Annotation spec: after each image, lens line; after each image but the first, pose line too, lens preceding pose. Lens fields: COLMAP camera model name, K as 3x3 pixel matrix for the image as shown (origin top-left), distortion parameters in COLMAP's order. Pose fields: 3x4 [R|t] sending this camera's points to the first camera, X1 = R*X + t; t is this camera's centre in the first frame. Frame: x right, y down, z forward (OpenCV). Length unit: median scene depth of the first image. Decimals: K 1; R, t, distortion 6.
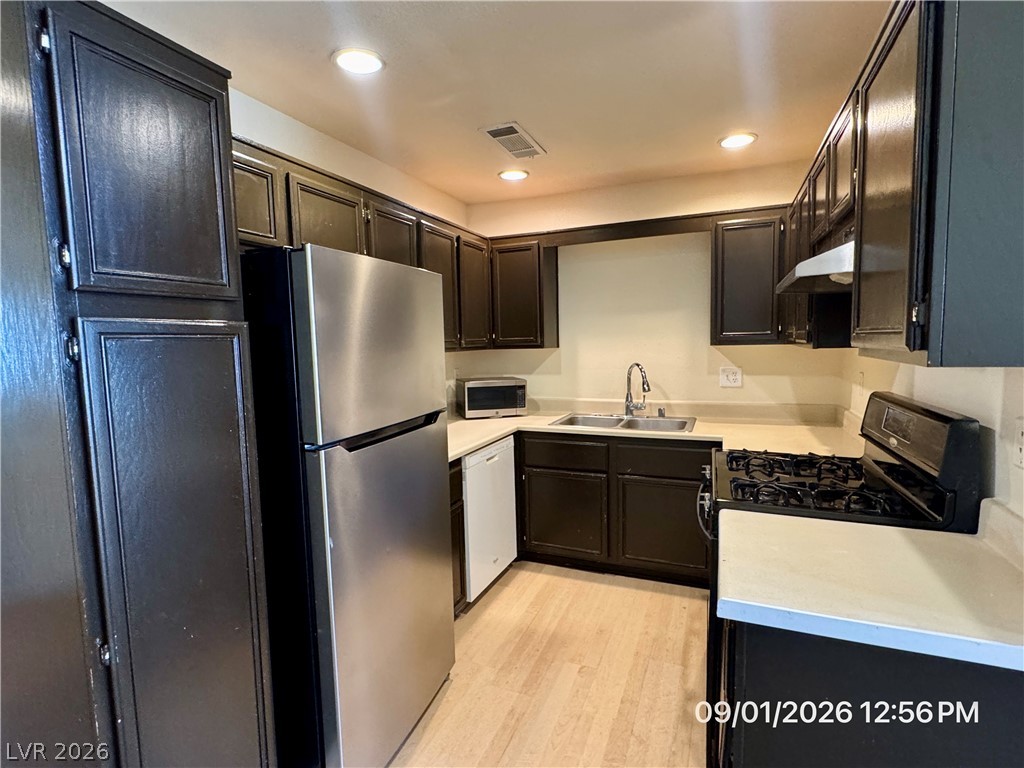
lens RADIAL K [[505.7, 0, 509.8], [0, 505.7, 387.1], [0, 0, 1]] dist [-0.001165, 0.000268]
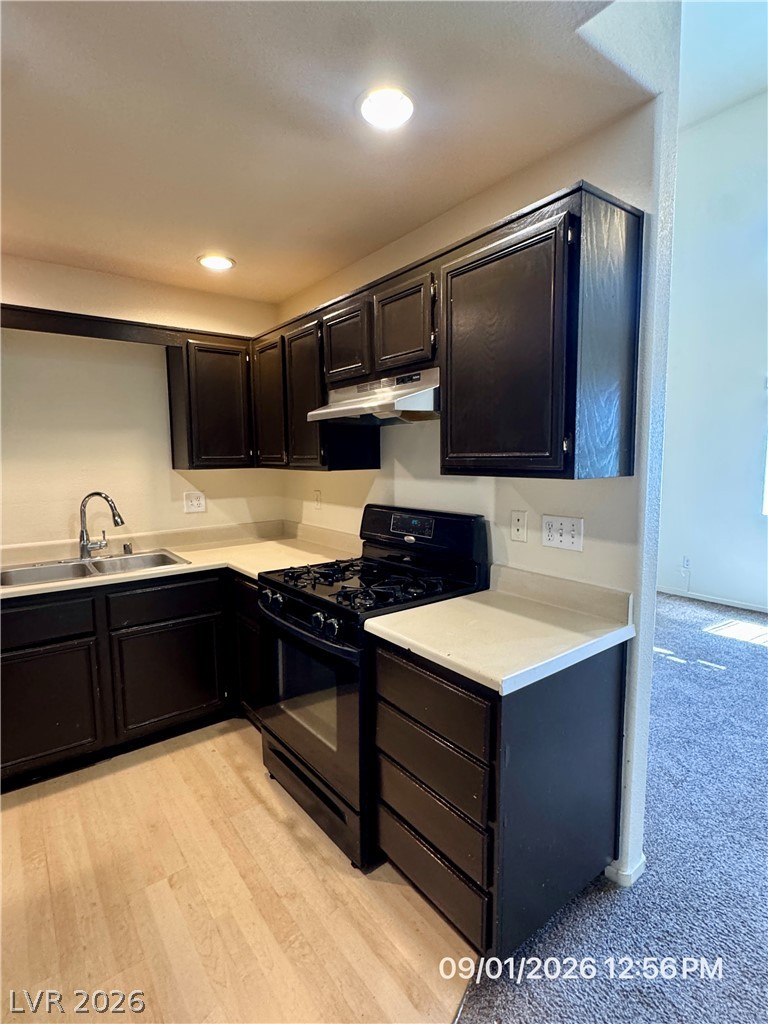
lens RADIAL K [[505.7, 0, 382.3], [0, 505.7, 512.7], [0, 0, 1]] dist [-0.001165, 0.000268]
pose [[0.493066, -0.074982, 0.866755, -0.241392], [0.078346, 0.996058, 0.041600, -0.012663], [-0.866457, 0.047395, 0.496997, 0.218115]]
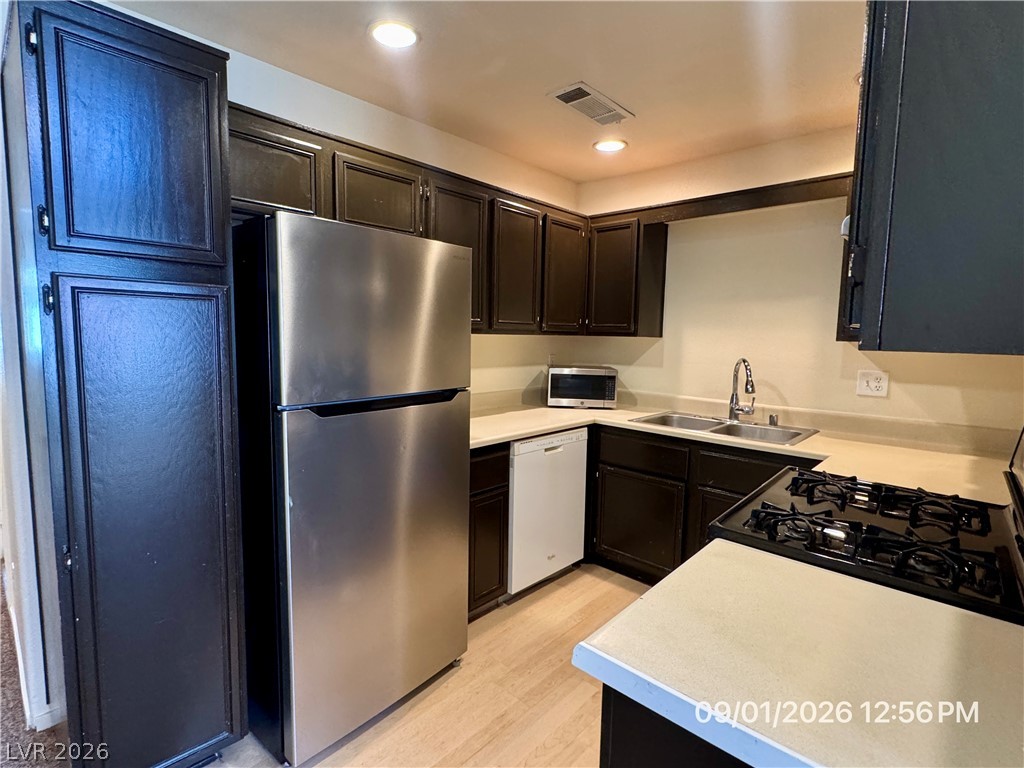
lens RADIAL K [[505.7, 0, 516.0], [0, 505.7, 384.2], [0, 0, 1]] dist [-0.001165, 0.000268]
pose [[0.939972, 0.076539, -0.332557, 0.188395], [-0.073796, 0.997055, 0.020890, 0.005759], [0.333176, 0.004906, 0.942852, 0.081250]]
